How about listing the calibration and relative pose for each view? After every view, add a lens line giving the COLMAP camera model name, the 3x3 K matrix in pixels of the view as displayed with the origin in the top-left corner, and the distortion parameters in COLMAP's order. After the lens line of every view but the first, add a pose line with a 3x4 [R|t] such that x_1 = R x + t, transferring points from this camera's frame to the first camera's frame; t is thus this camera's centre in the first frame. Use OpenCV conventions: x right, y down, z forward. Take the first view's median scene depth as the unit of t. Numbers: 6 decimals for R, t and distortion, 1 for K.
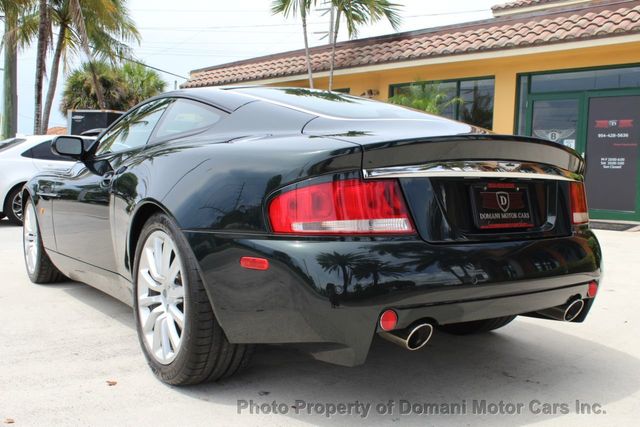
lens RADIAL K [[665.2, 0, 320.0], [0, 665.2, 213.5], [0, 0, 1]] dist [-0.082264, 0.028081]
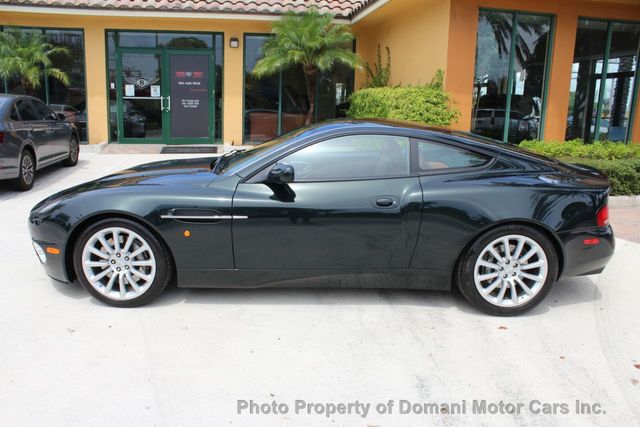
lens RADIAL K [[521.8, 0, 318.2], [0, 521.8, 225.4], [0, 0, 1]] dist [-0.178579, 0.155121]
pose [[0.566521, -0.210468, 0.796716, -1.476916], [0.036660, 0.972313, 0.230788, -0.301008], [-0.823231, -0.101538, 0.558552, 0.635945]]
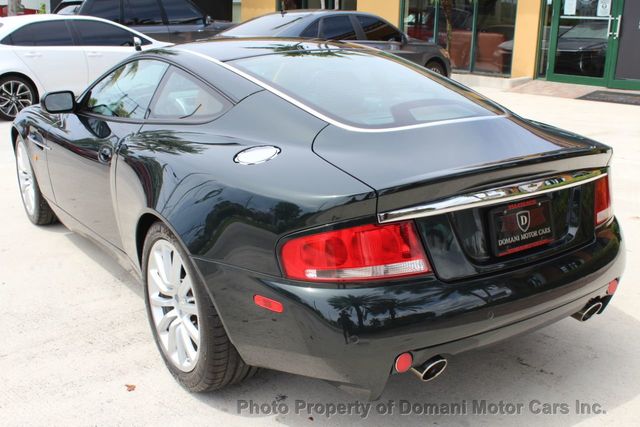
lens RADIAL K [[713.4, 0, 320.0], [0, 713.4, 213.5], [0, 0, 1]] dist [-0.105582, 0.152920]
pose [[0.999692, -0.020250, -0.014360, -0.002979], [0.022903, 0.975498, 0.218811, -0.220165], [0.009577, -0.219073, 0.975662, -0.003134]]
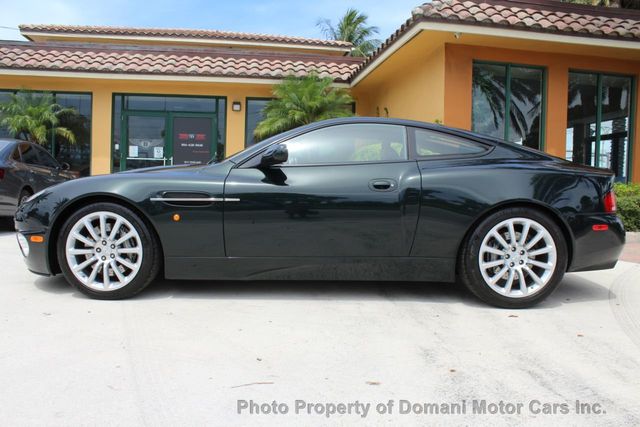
lens RADIAL K [[521.8, 0, 318.2], [0, 521.8, 225.4], [0, 0, 1]] dist [-0.178579, 0.155121]
pose [[0.570173, -0.080763, 0.817545, -1.457718], [0.040774, 0.996712, 0.070025, -0.059642], [-0.820512, -0.006592, 0.571591, 0.639412]]
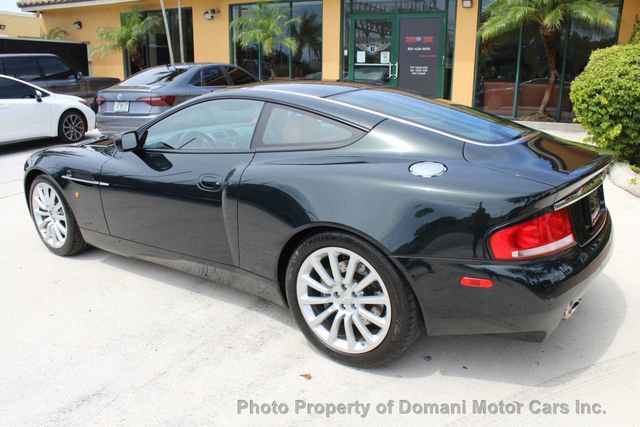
lens RADIAL K [[536.4, 0, 319.4], [0, 536.4, 223.2], [0, 0, 1]] dist [-0.171216, 0.158630]
pose [[0.939282, -0.132223, 0.316650, -0.524680], [0.053629, 0.968007, 0.245126, -0.227612], [-0.338931, -0.213260, 0.916322, 0.159747]]
